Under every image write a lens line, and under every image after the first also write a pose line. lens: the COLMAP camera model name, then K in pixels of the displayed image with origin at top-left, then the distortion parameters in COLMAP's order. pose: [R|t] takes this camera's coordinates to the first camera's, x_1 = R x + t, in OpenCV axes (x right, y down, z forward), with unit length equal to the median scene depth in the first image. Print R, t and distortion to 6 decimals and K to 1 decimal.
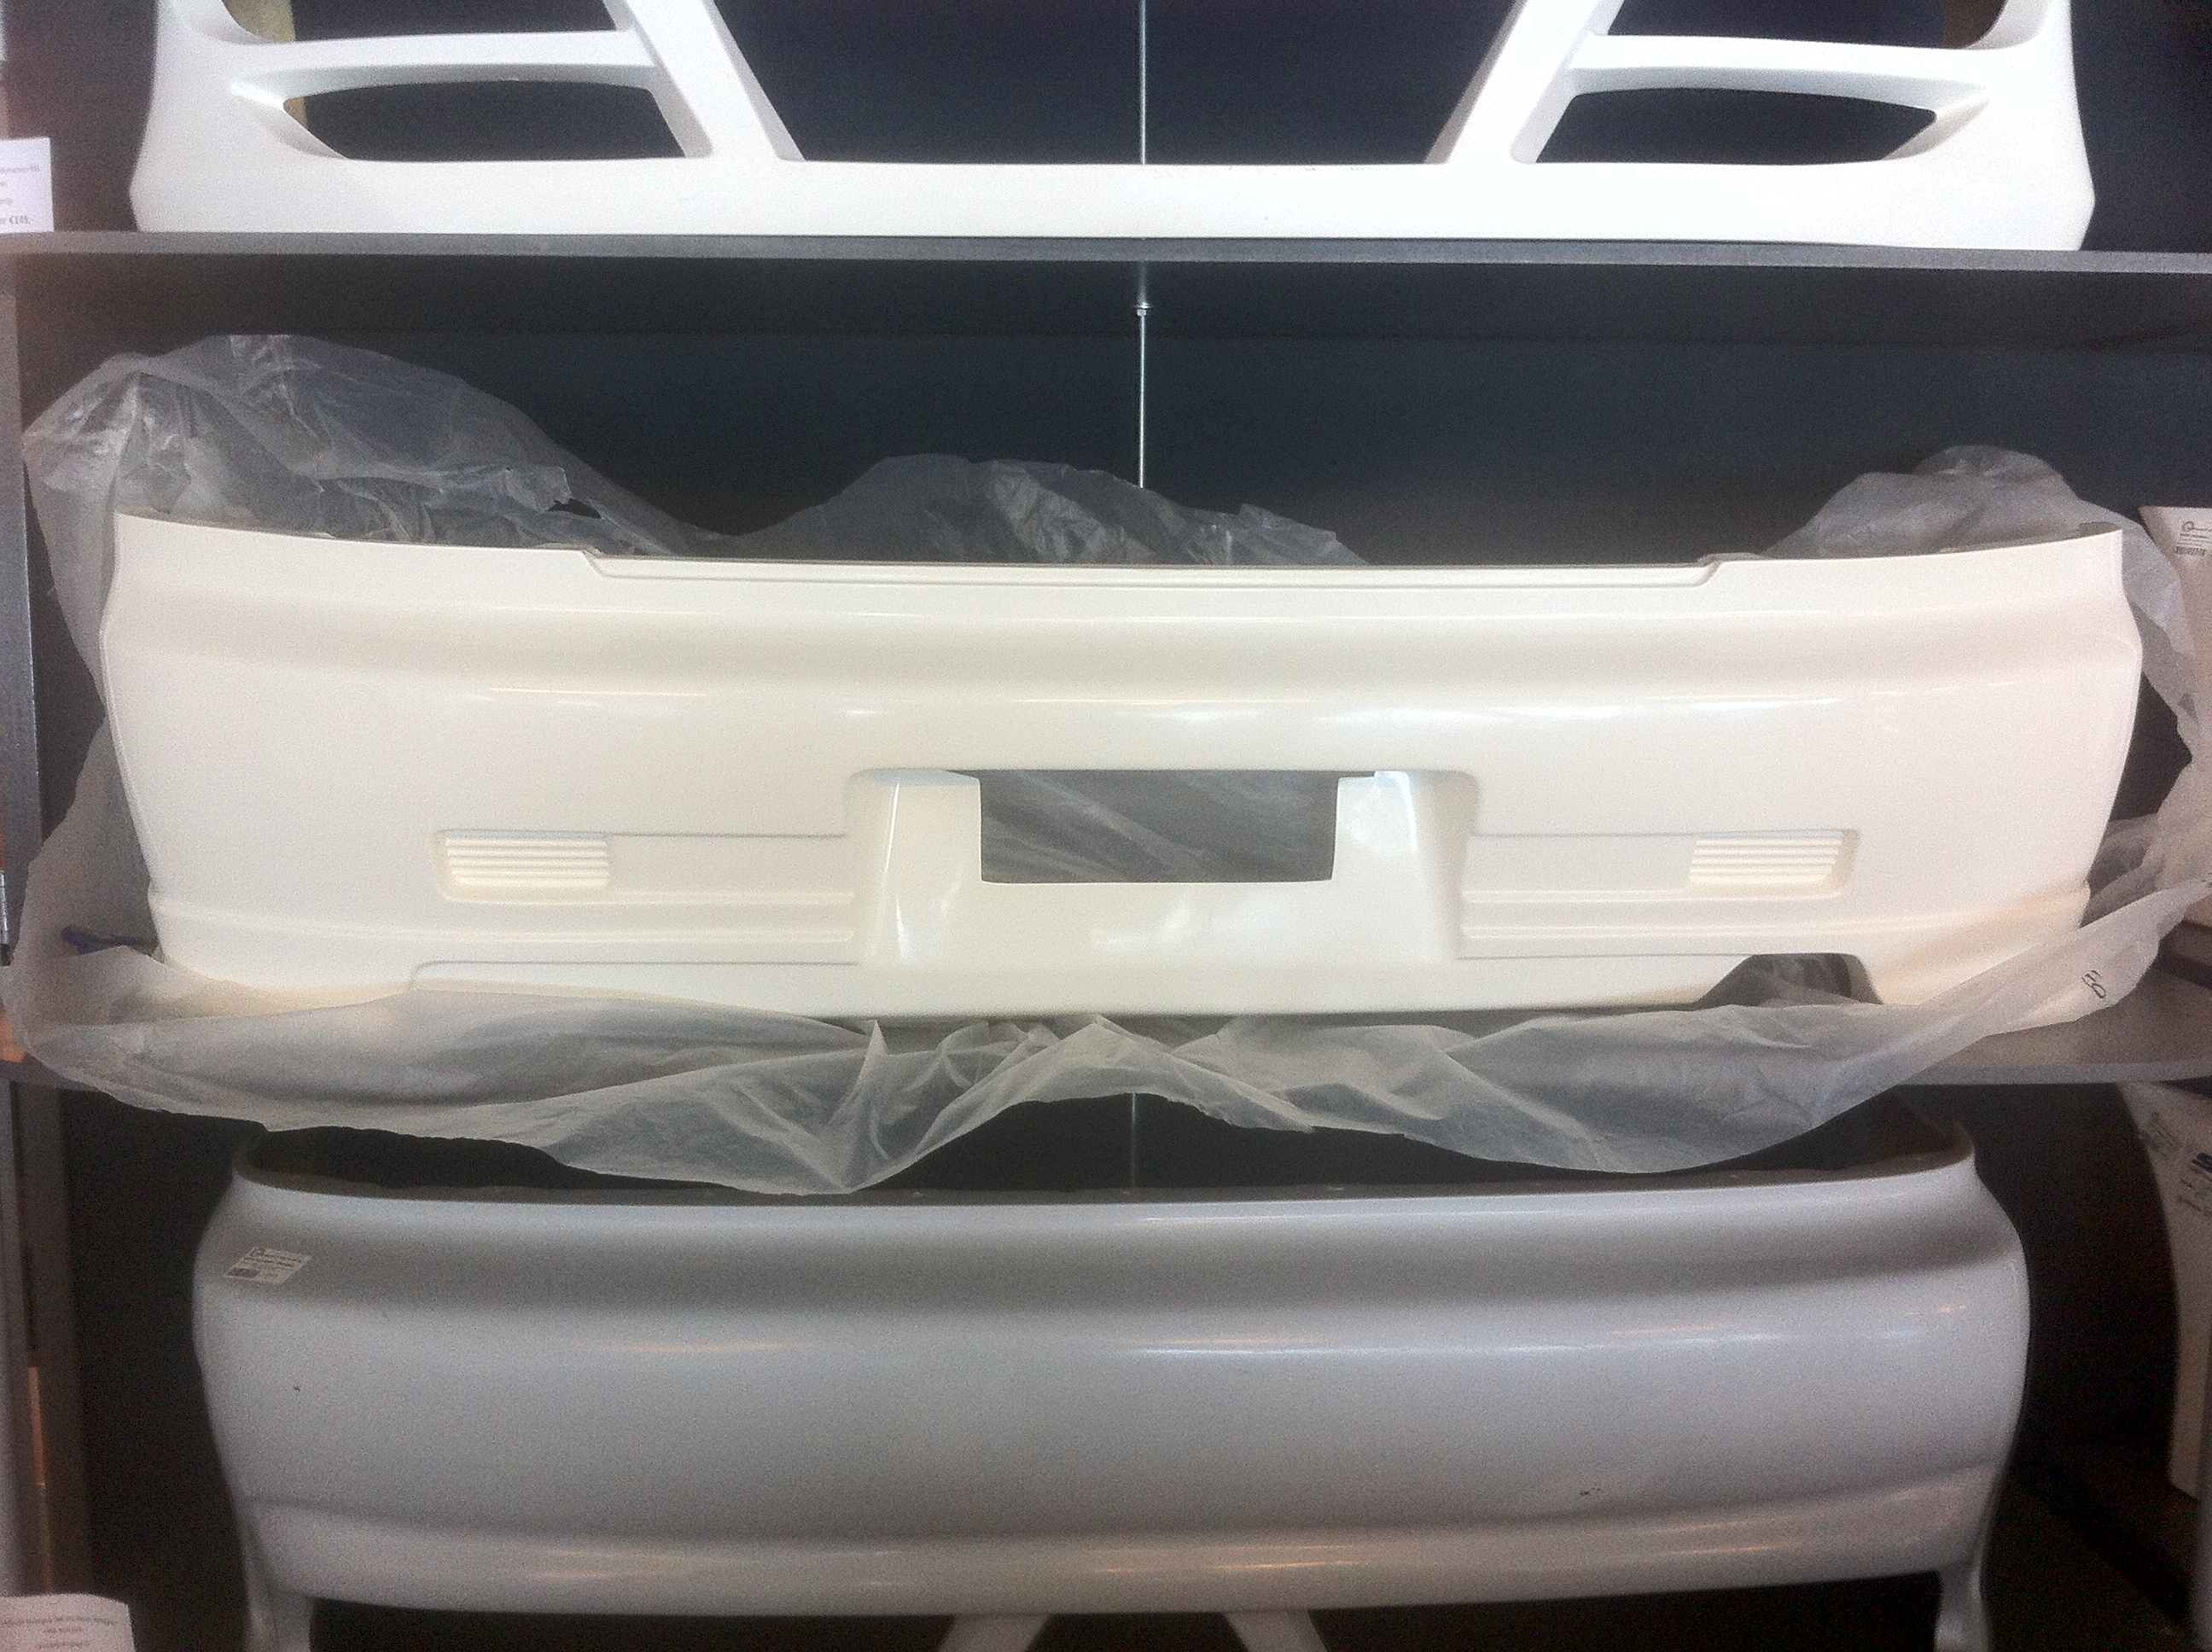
lens RADIAL K [[2260.3, 0, 1094.7], [0, 2260.3, 857.9], [0, 0, 1]] dist [-0.060404, 0.000000]
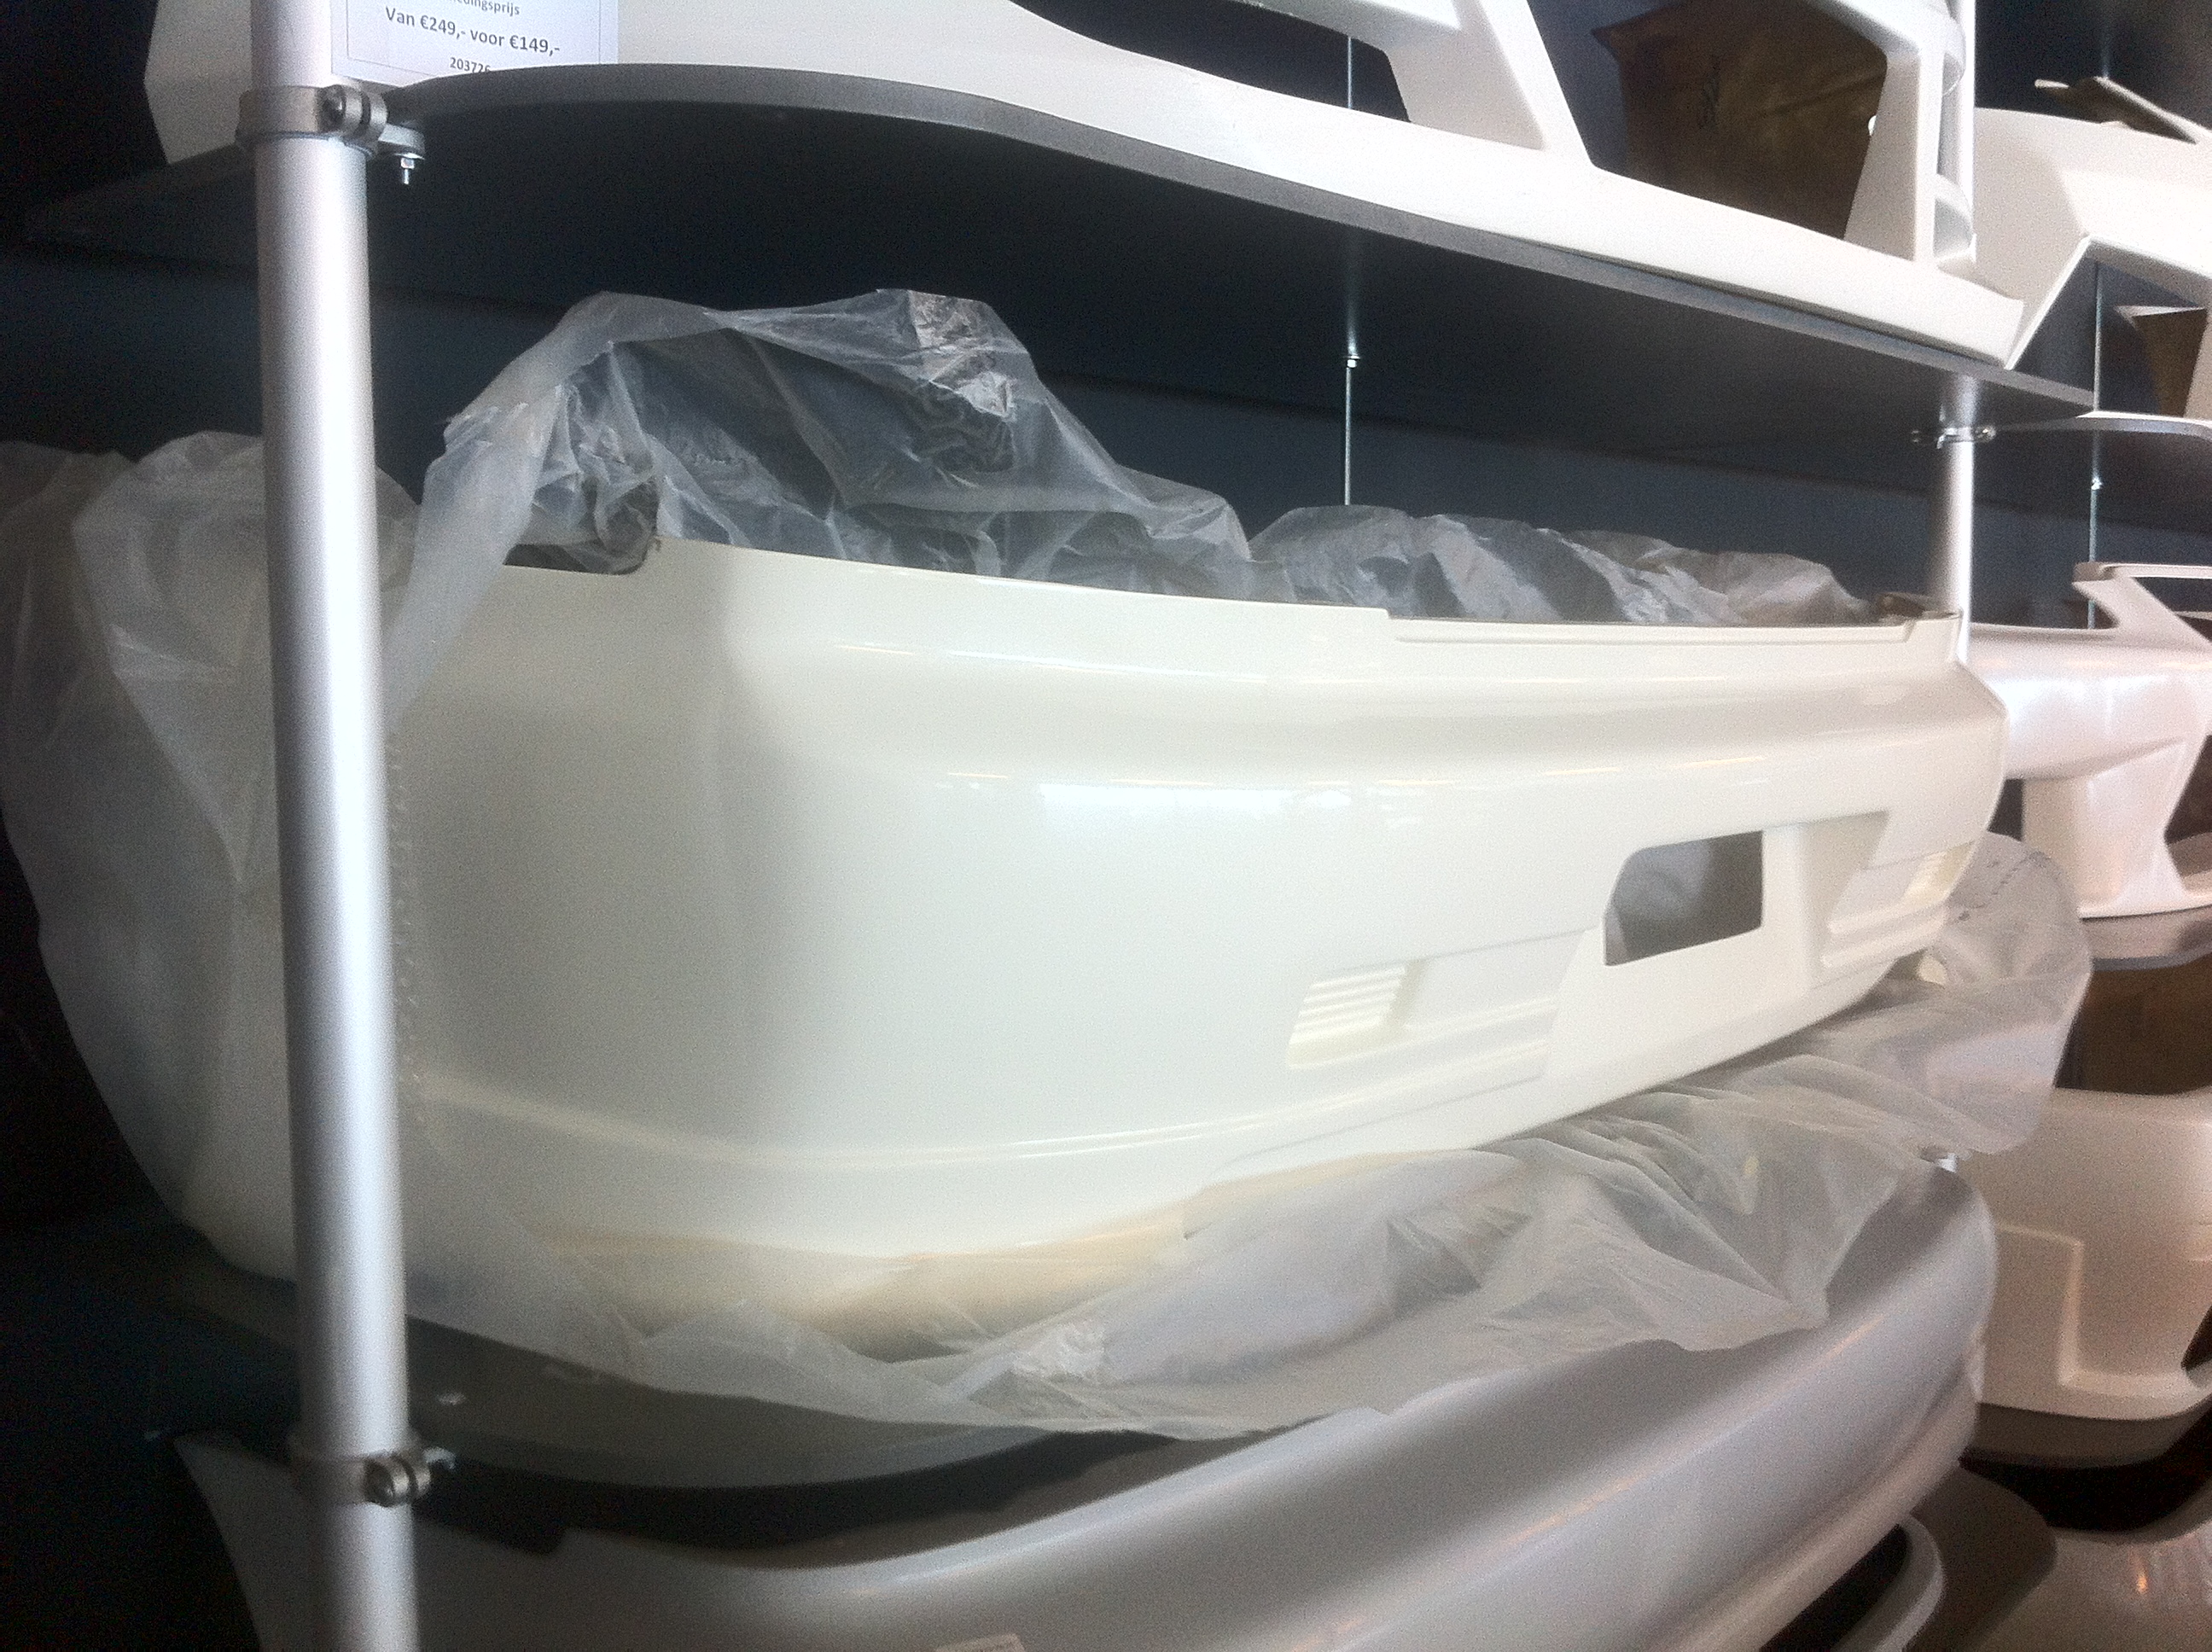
lens RADIAL K [[2260.3, 0, 1111.2], [0, 2260.3, 818.1], [0, 0, 1]] dist [-0.060404, 0.000000]
pose [[0.681549, -0.068131, 0.728594, -0.867646], [0.115765, 0.993157, -0.015420, -0.059635], [-0.722558, 0.094855, 0.684772, 0.515304]]
